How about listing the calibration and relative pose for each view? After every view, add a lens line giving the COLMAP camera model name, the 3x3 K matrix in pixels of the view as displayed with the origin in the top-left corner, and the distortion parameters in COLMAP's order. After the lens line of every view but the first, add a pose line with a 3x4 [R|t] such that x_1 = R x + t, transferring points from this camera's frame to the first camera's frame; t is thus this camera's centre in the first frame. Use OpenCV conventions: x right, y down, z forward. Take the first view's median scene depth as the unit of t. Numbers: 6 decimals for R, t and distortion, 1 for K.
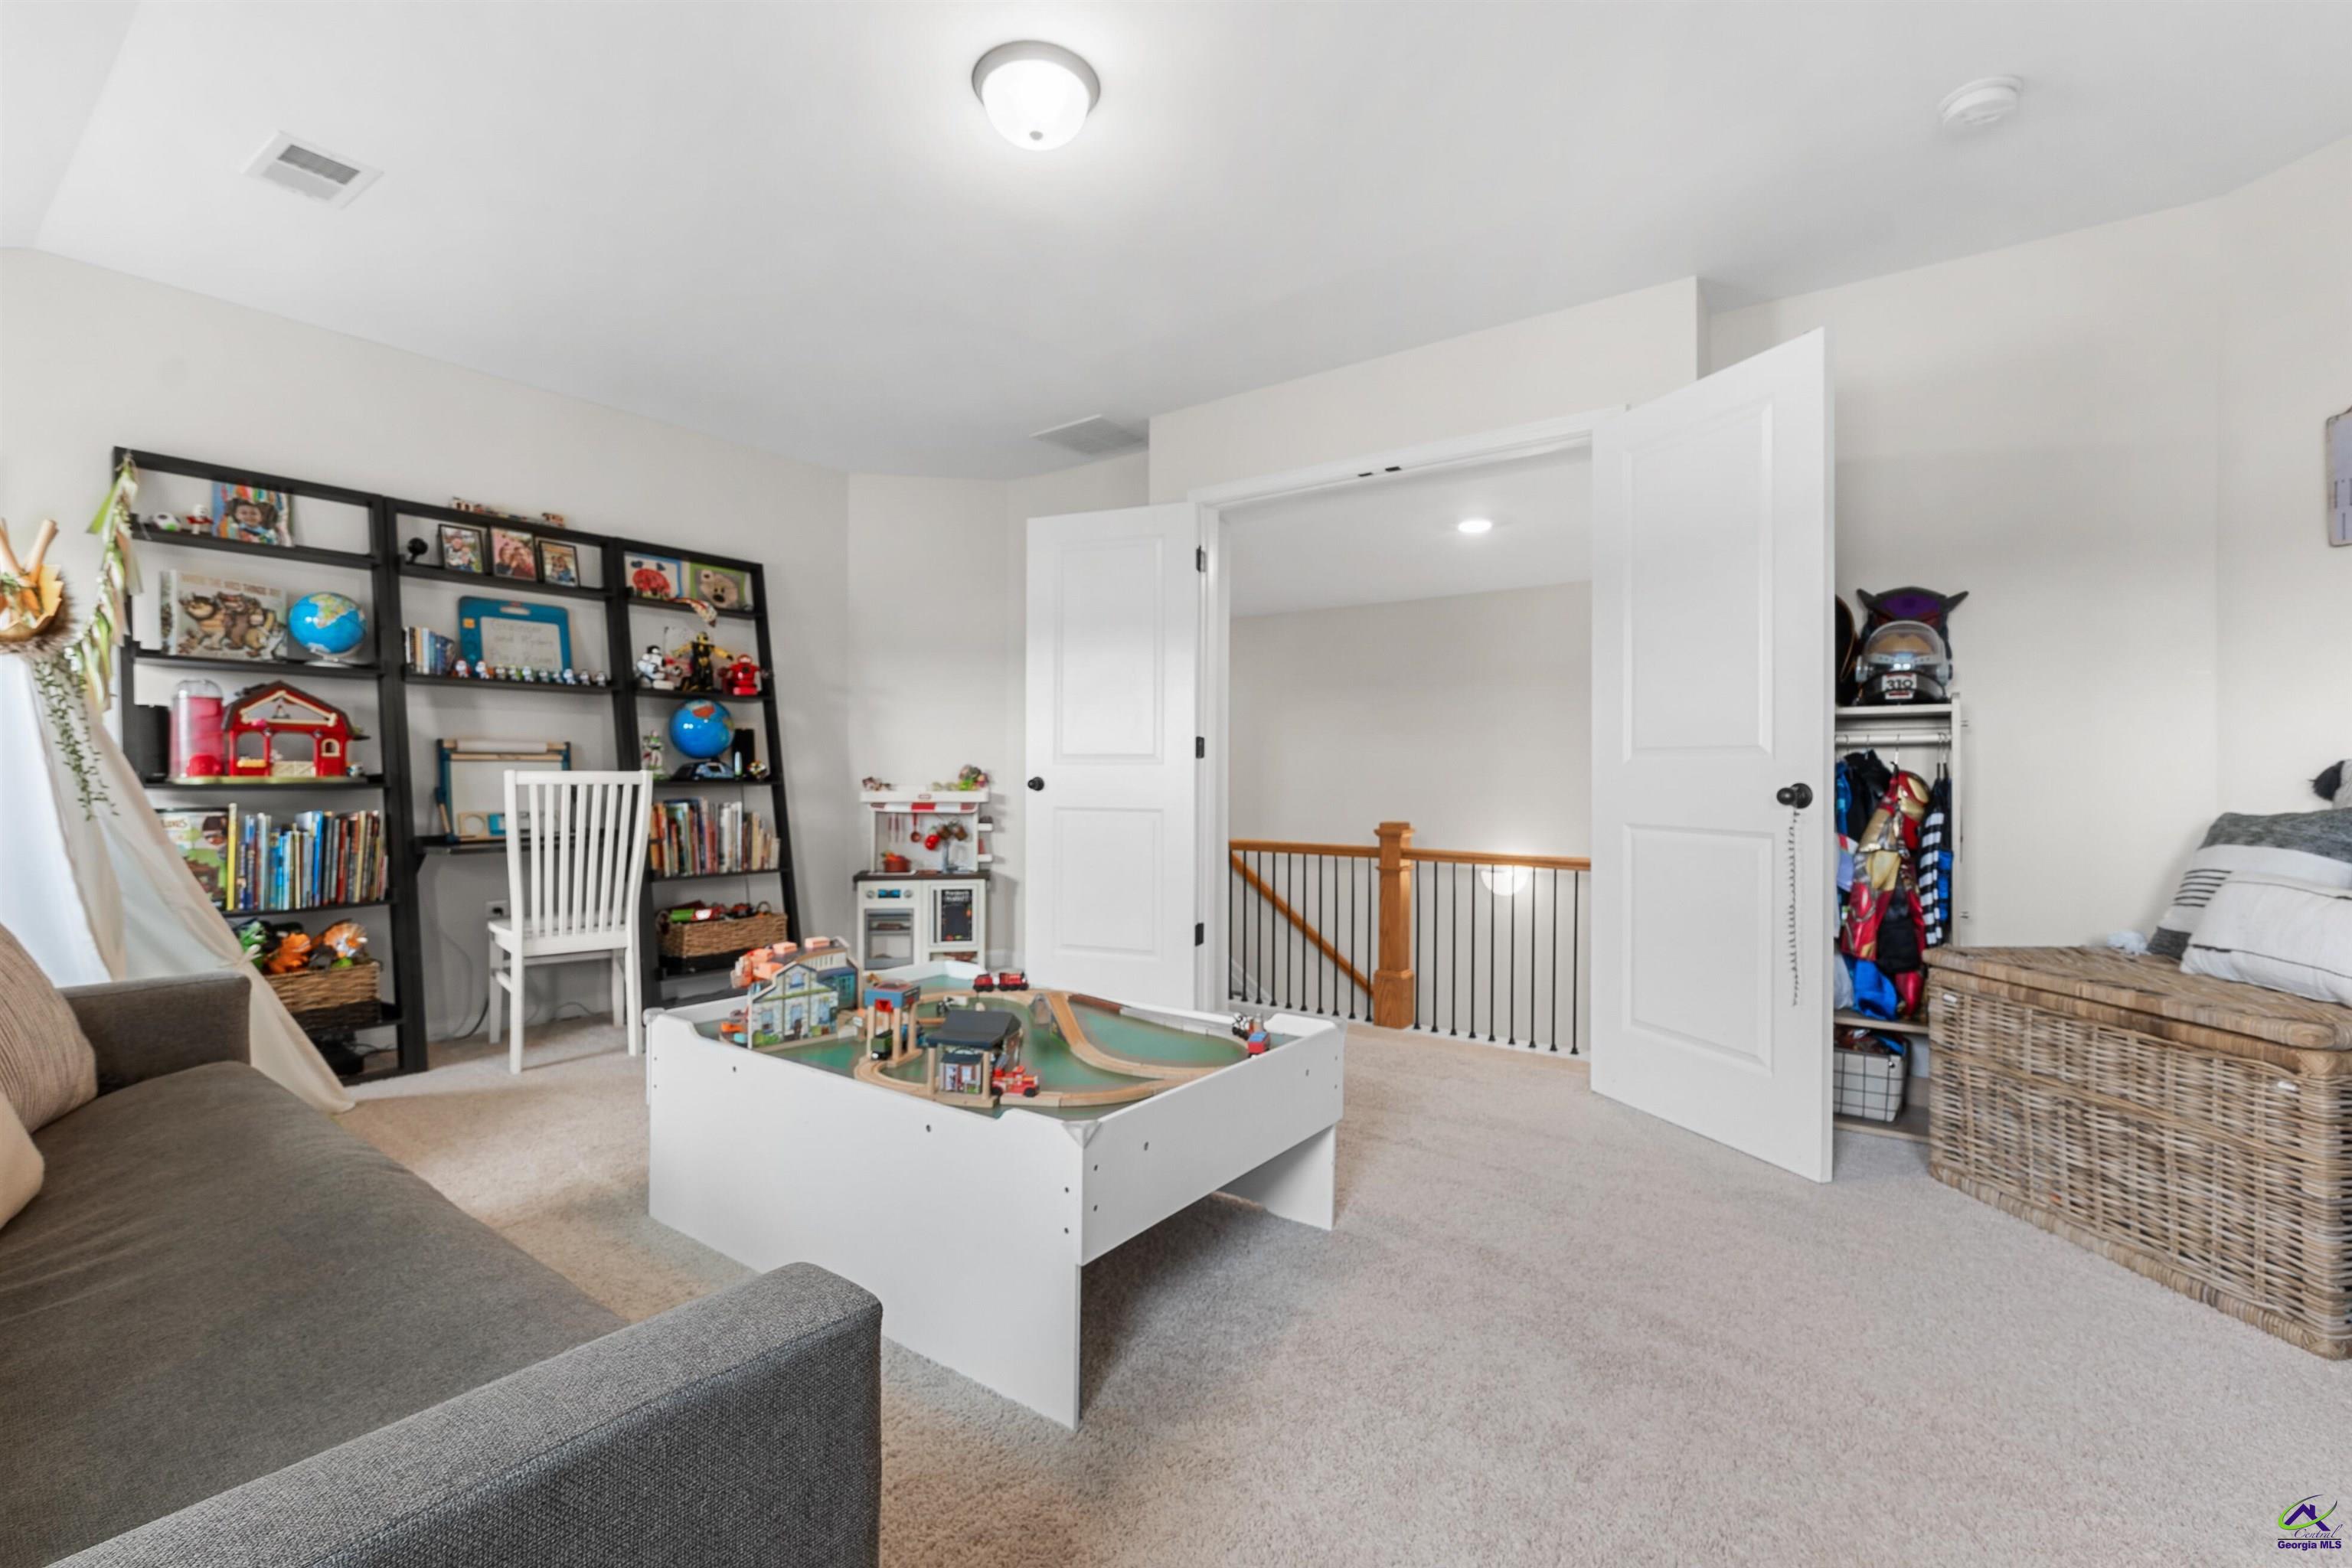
lens RADIAL K [[1015.7, 0, 1179.3], [0, 1015.7, 771.7], [0, 0, 1]] dist [-0.002192, 0.000099]
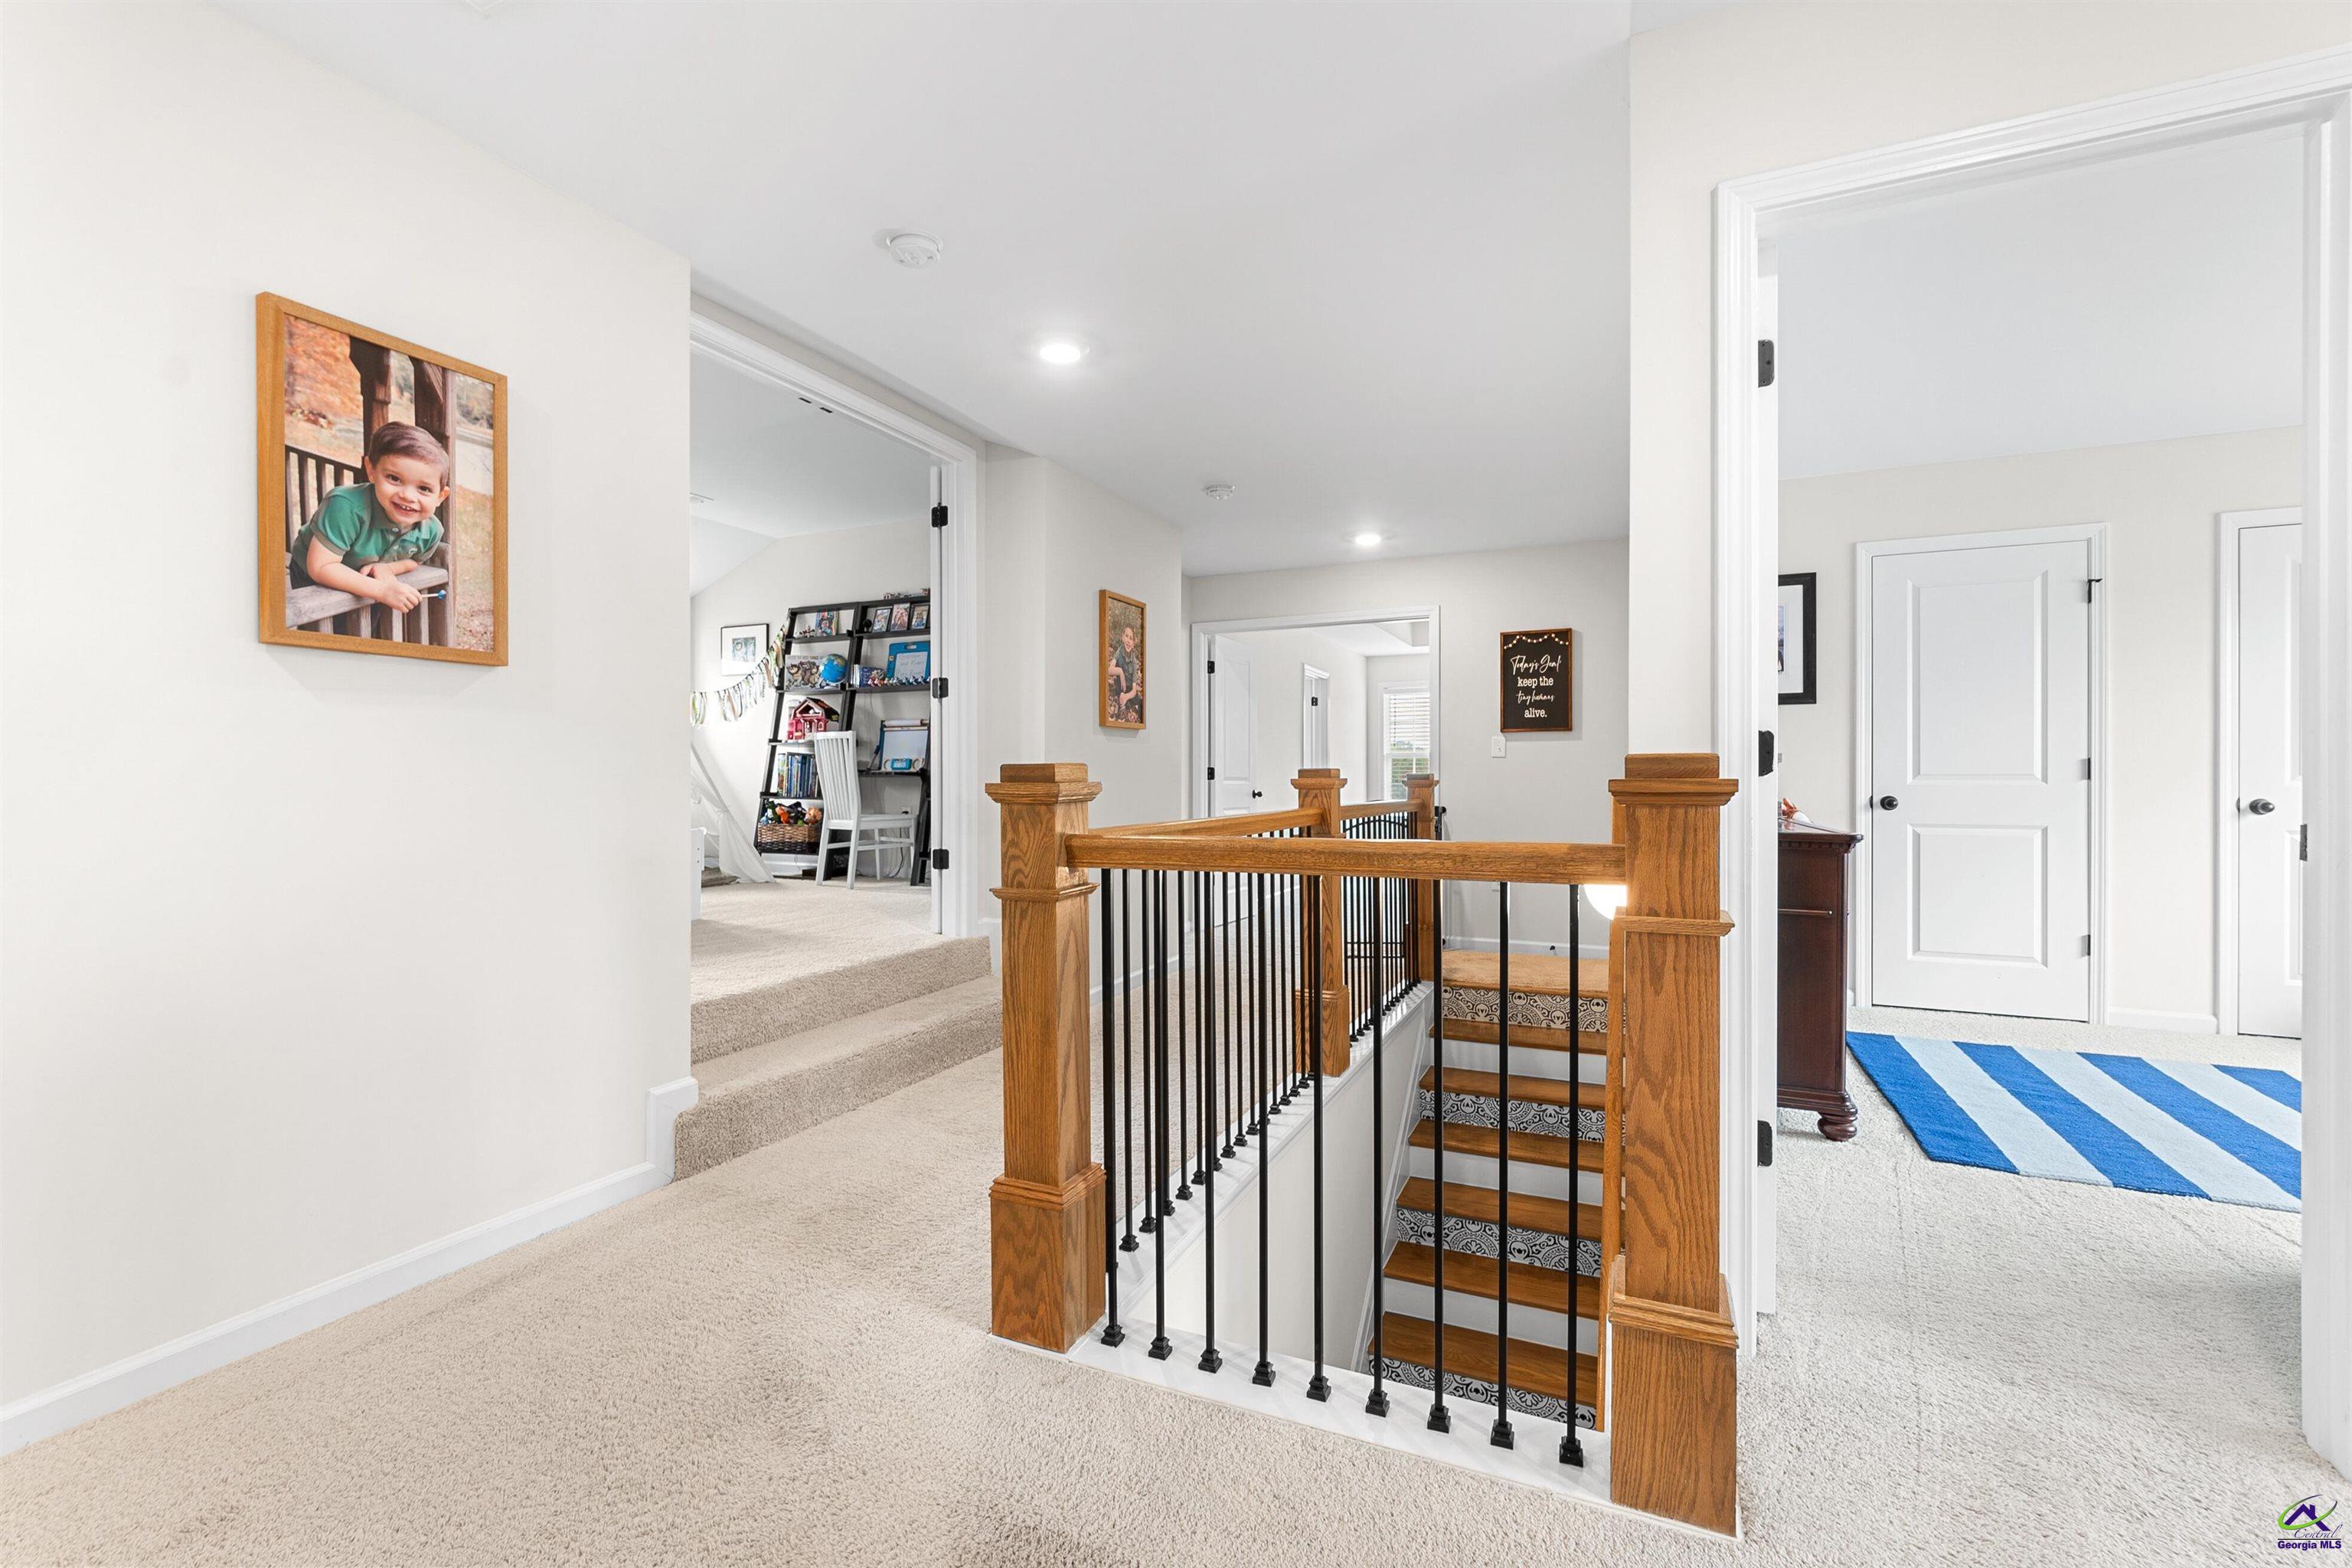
lens RADIAL K [[1015.7, 0, 1165.2], [0, 1015.7, 774.2], [0, 0, 1]] dist [-0.002192, 0.000099]
pose [[0.190999, -0.005510, -0.981575, 1.252252], [0.006122, 0.999971, -0.004422, 0.081422], [0.981571, -0.005165, 0.191027, 1.139976]]
